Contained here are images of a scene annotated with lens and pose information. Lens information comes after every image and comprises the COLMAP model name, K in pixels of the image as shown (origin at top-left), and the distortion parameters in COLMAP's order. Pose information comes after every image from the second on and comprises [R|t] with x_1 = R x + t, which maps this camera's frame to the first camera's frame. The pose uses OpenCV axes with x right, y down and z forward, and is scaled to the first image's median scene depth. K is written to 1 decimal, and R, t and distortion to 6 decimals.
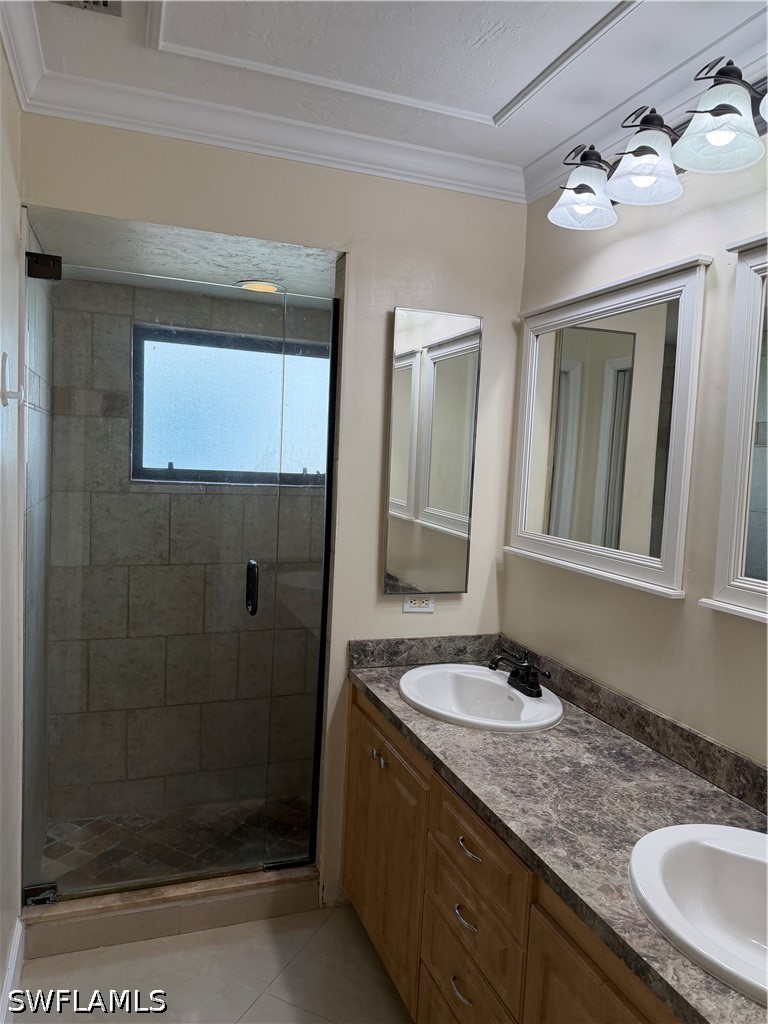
lens RADIAL K [[716.0, 0, 384.0], [0, 716.0, 512.0], [0, 0, 1]] dist [0.091589, -0.172075]
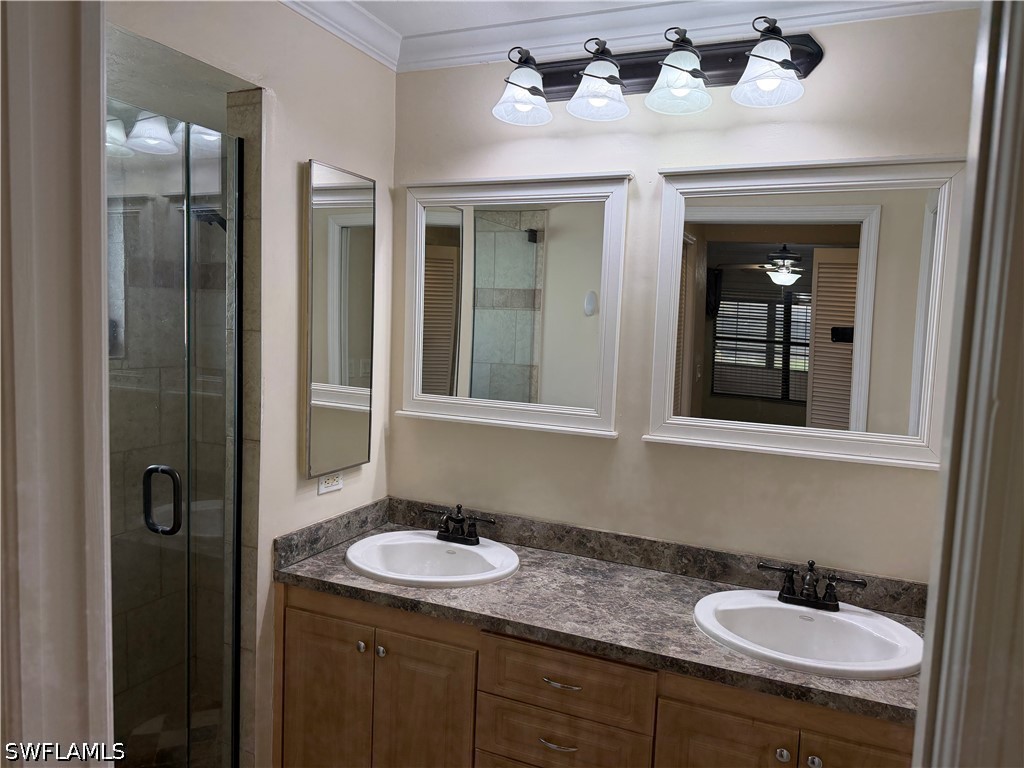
lens RADIAL K [[719.3, 0, 512.0], [0, 719.3, 384.0], [0, 0, 1]] dist [0.139948, -0.173237]
pose [[0.692525, -0.085694, 0.716286, -0.583548], [0.051918, 0.996265, 0.068994, -0.068803], [-0.719523, -0.010591, 0.694388, 0.217461]]
